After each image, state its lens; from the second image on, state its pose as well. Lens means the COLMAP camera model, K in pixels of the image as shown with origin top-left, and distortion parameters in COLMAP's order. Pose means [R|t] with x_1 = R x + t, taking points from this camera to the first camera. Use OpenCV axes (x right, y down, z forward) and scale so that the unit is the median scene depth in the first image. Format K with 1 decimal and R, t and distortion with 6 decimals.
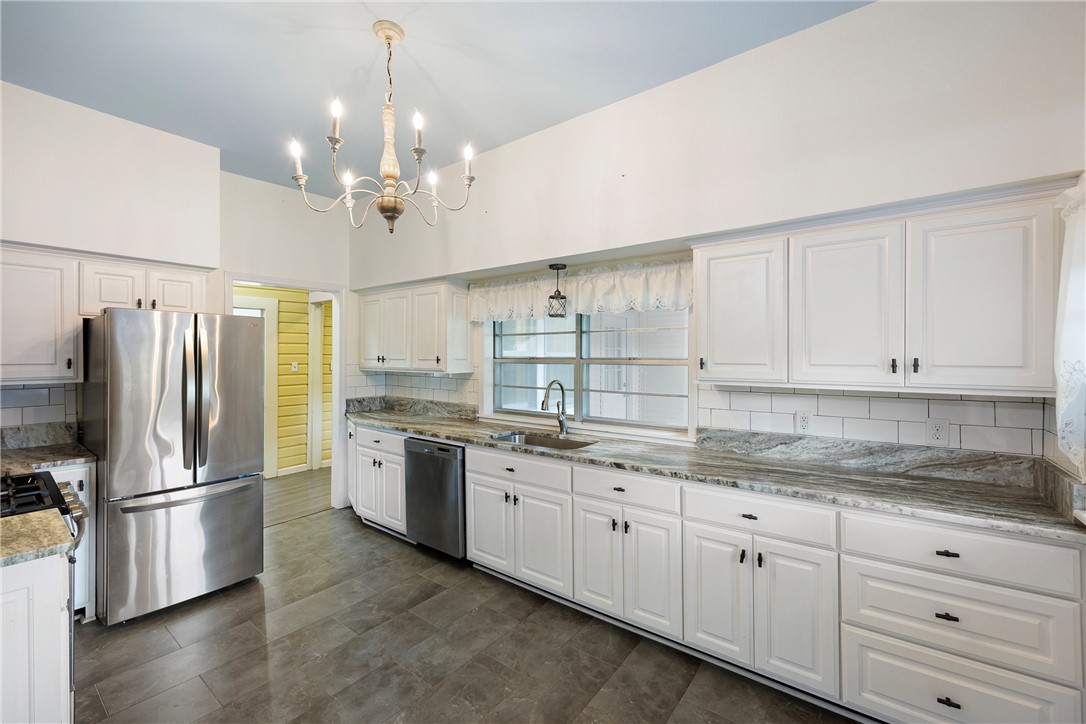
lens RADIAL K [[439.6, 0, 540.9], [0, 439.6, 355.1], [0, 0, 1]] dist [0.001394, -0.001998]
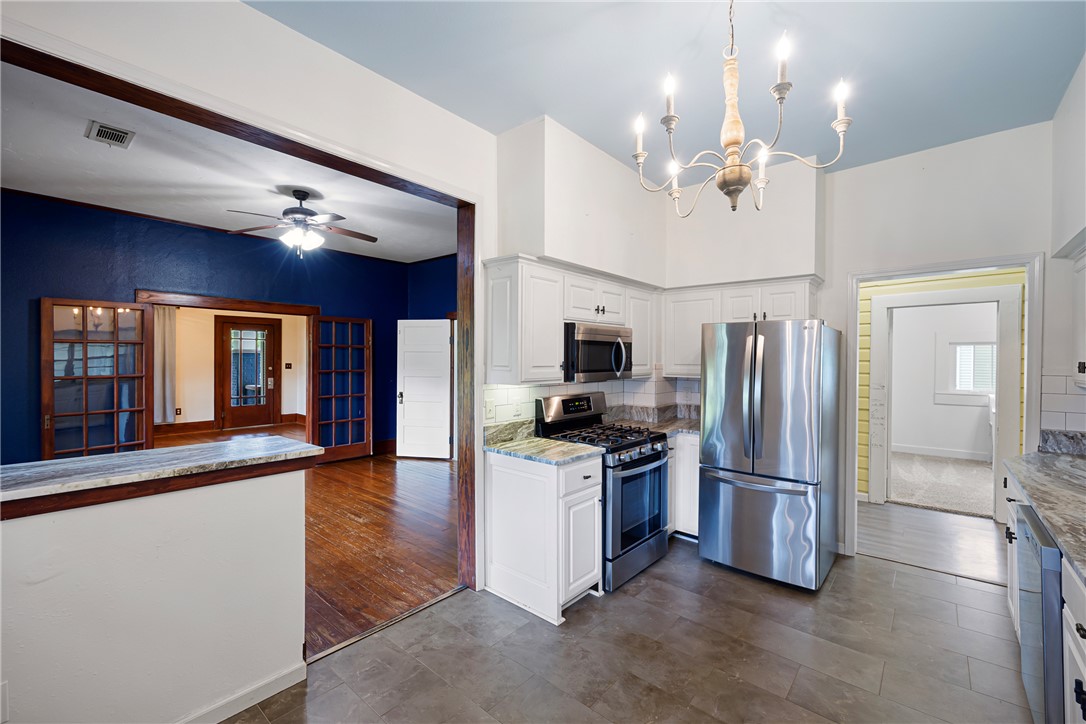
lens RADIAL K [[439.6, 0, 537.0], [0, 439.6, 360.7], [0, 0, 1]] dist [0.001394, -0.001998]
pose [[-0.033338, 0.003771, -0.999437, 0.375421], [-0.003988, 0.999984, 0.003906, 0.001652], [0.999436, 0.004116, -0.033323, 0.498574]]
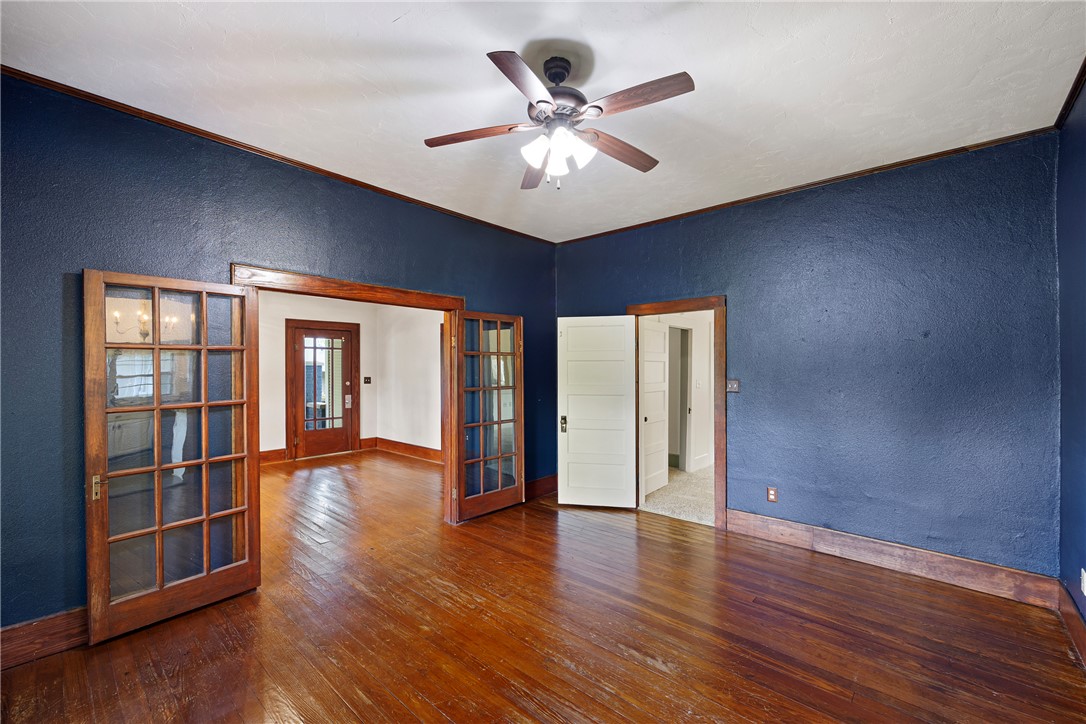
lens RADIAL K [[439.6, 0, 549.9], [0, 439.6, 367.9], [0, 0, 1]] dist [0.001394, -0.001998]
pose [[-0.051837, -0.001696, -0.998654, -0.287781], [0.007172, 0.999972, -0.002070, -0.002561], [0.998630, -0.007269, -0.051823, -0.331443]]
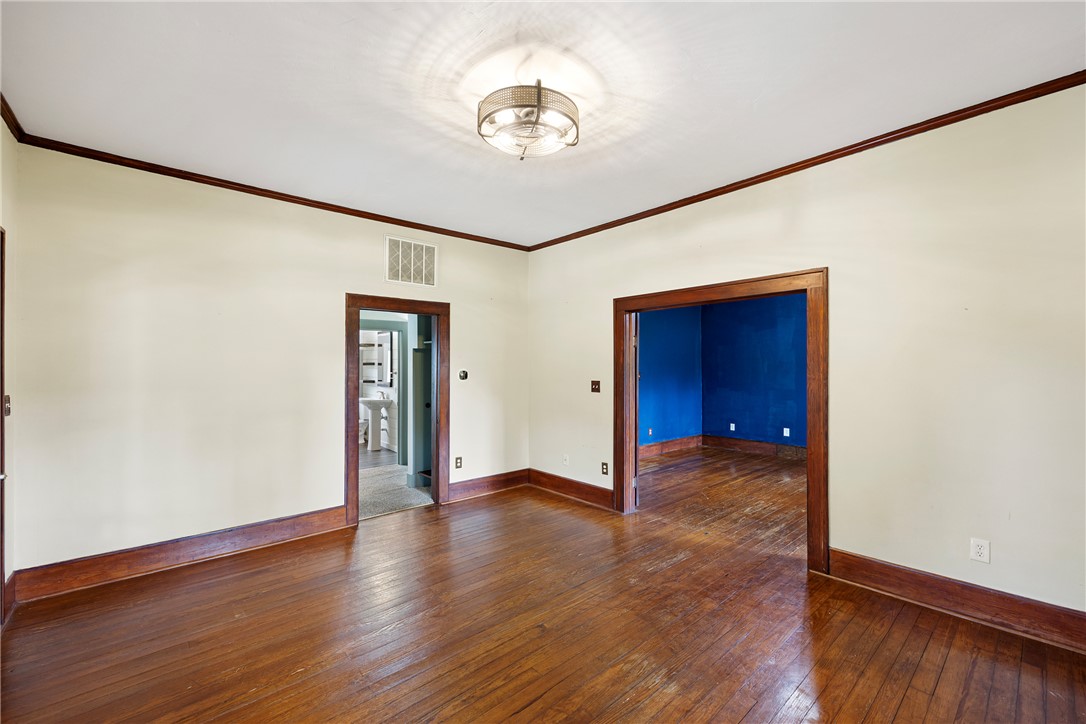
lens RADIAL K [[439.6, 0, 549.6], [0, 439.6, 365.9], [0, 0, 1]] dist [0.001394, -0.001998]
pose [[0.984840, -0.002197, -0.173449, -1.930101], [0.002508, 0.999996, 0.001572, -0.004120], [0.173445, -0.001983, 0.984842, -2.538580]]
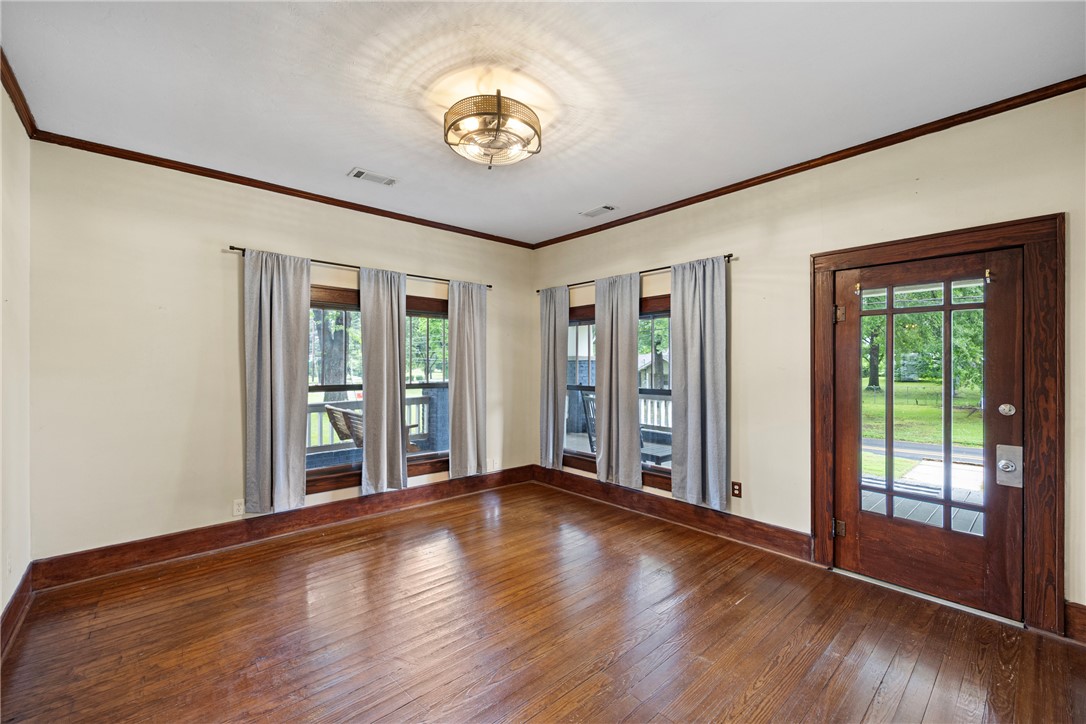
lens RADIAL K [[439.6, 0, 545.8], [0, 439.6, 364.1], [0, 0, 1]] dist [0.001394, -0.001998]
pose [[-0.985926, -0.003701, 0.167143, -2.477269], [-0.003502, 0.999993, 0.001486, -0.012712], [-0.167147, 0.000879, -0.985932, -0.753909]]
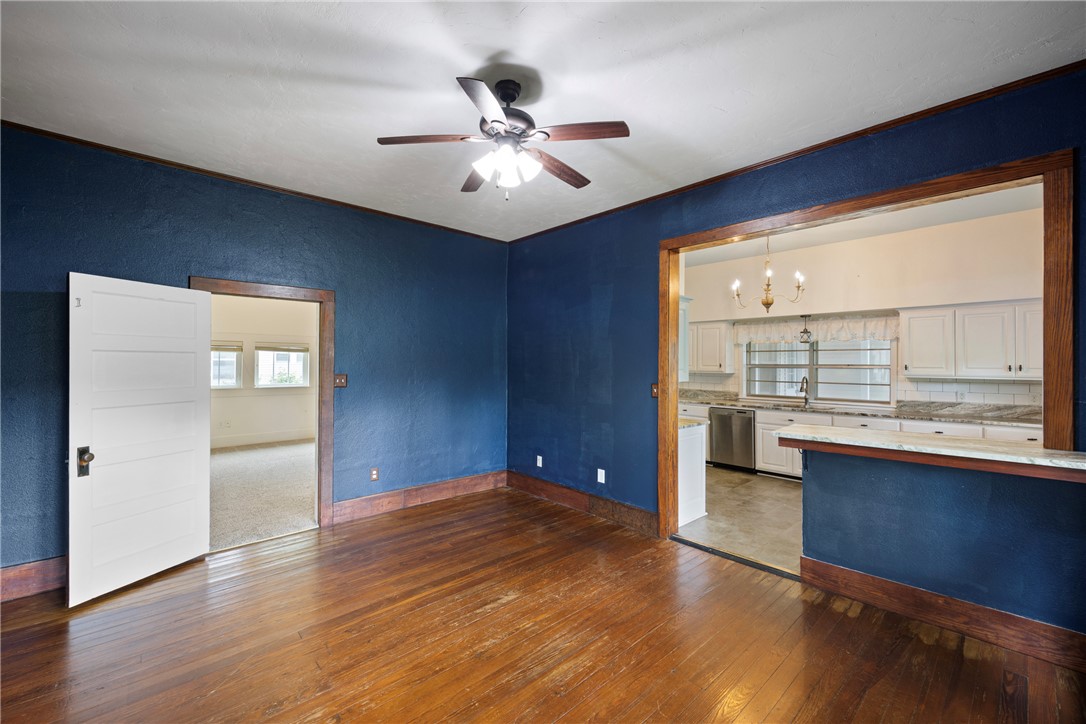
lens RADIAL K [[439.6, 0, 536.5], [0, 439.6, 359.2], [0, 0, 1]] dist [0.001394, -0.001998]
pose [[0.984611, -0.001312, -0.174754, -0.886340], [0.000354, 0.999985, -0.005510, -0.008271], [0.174759, 0.005363, 0.984597, -1.215574]]
